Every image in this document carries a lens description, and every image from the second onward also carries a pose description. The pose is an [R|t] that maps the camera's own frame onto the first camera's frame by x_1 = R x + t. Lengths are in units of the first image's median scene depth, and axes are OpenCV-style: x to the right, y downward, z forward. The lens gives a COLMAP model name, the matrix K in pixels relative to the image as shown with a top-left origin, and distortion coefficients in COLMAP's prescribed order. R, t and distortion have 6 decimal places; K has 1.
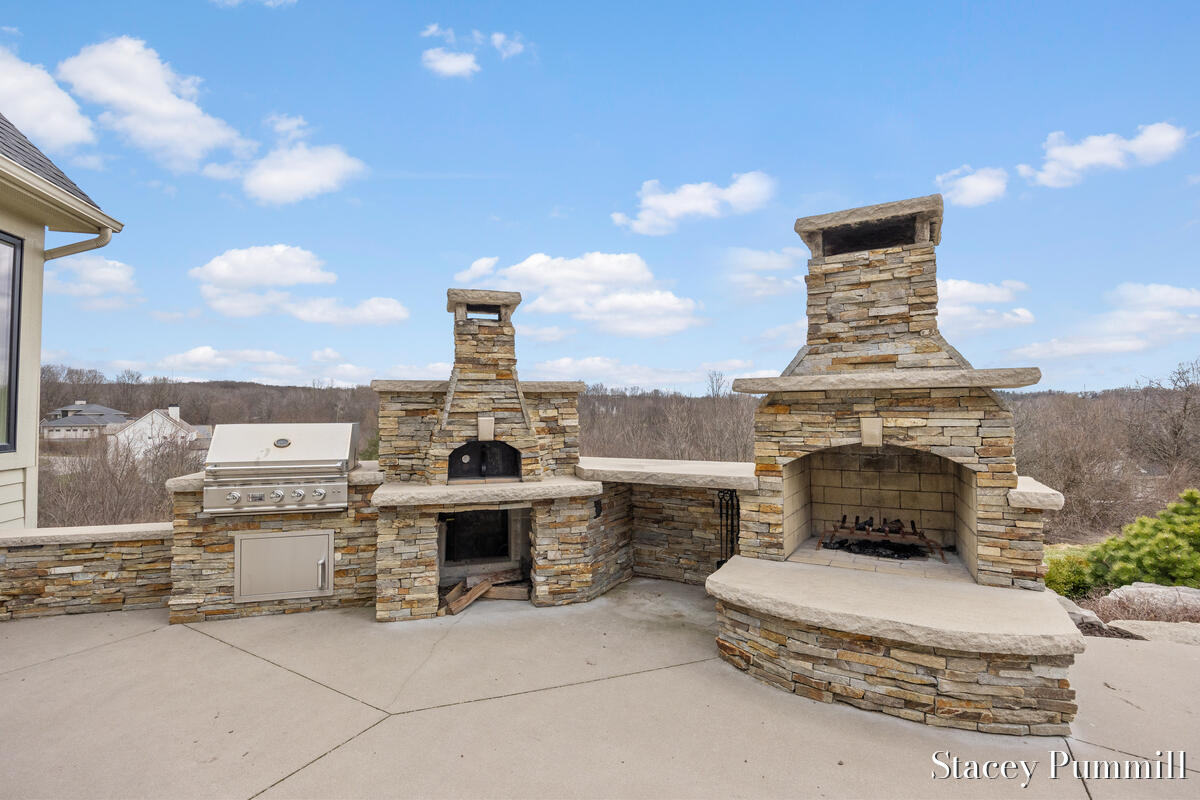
lens RADIAL K [[542.5, 0, 605.8], [0, 542.5, 396.6], [0, 0, 1]] dist [-0.003908, 0.000102]
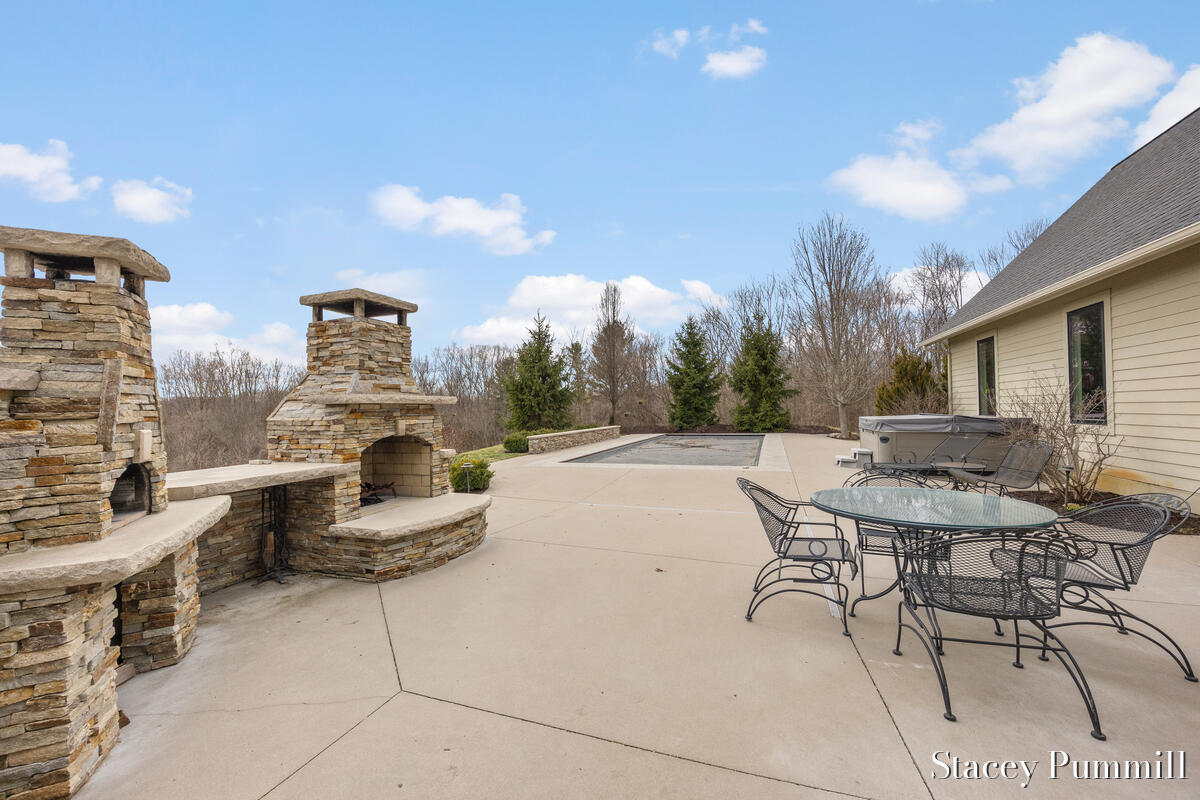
lens RADIAL K [[479.1, 0, 602.0], [0, 479.1, 405.8], [0, 0, 1]] dist [0.001033, 0.000336]
pose [[-0.172834, 0.017088, 0.984803, -1.493100], [-0.008169, 0.999790, -0.018782, 0.021616], [-0.984917, -0.011291, -0.172658, 0.790366]]
